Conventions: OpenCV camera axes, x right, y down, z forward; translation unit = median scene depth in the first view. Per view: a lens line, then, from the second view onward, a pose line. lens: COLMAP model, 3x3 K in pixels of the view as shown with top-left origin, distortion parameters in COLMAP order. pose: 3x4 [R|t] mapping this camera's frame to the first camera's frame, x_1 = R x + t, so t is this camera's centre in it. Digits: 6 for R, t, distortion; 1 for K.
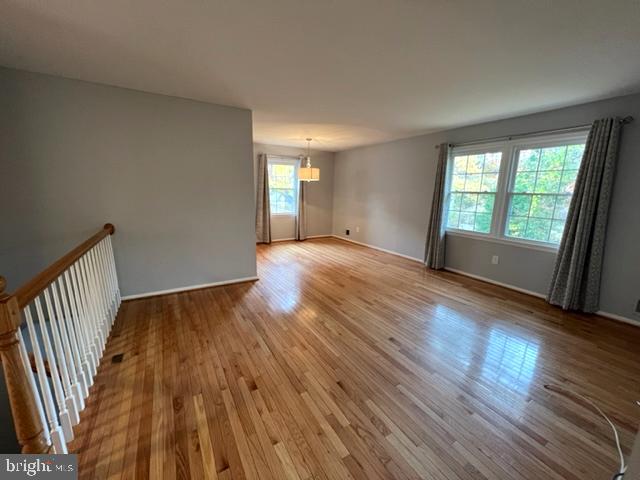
lens RADIAL K [[256.5, 0, 320.3], [0, 256.5, 240.6], [0, 0, 1]] dist [0.000122, 0.000020]
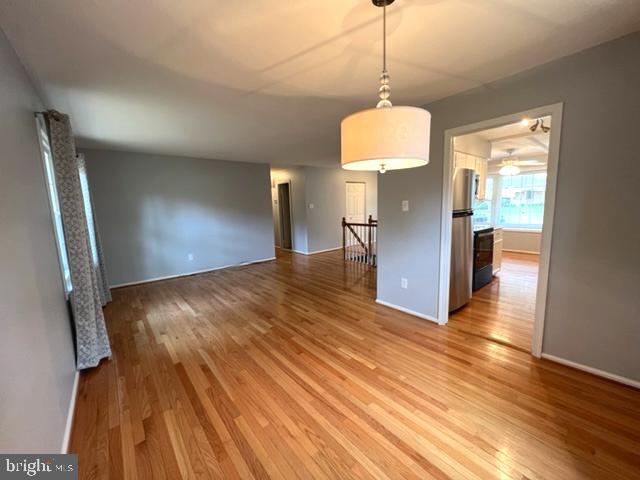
lens RADIAL K [[256.5, 0, 314.9], [0, 256.5, 237.5], [0, 0, 1]] dist [0.000122, 0.000020]
pose [[-0.991572, 0.026669, -0.126781, 0.095399], [-0.014658, 0.949206, 0.314314, -0.407636], [0.128724, 0.313524, -0.940815, 2.058070]]
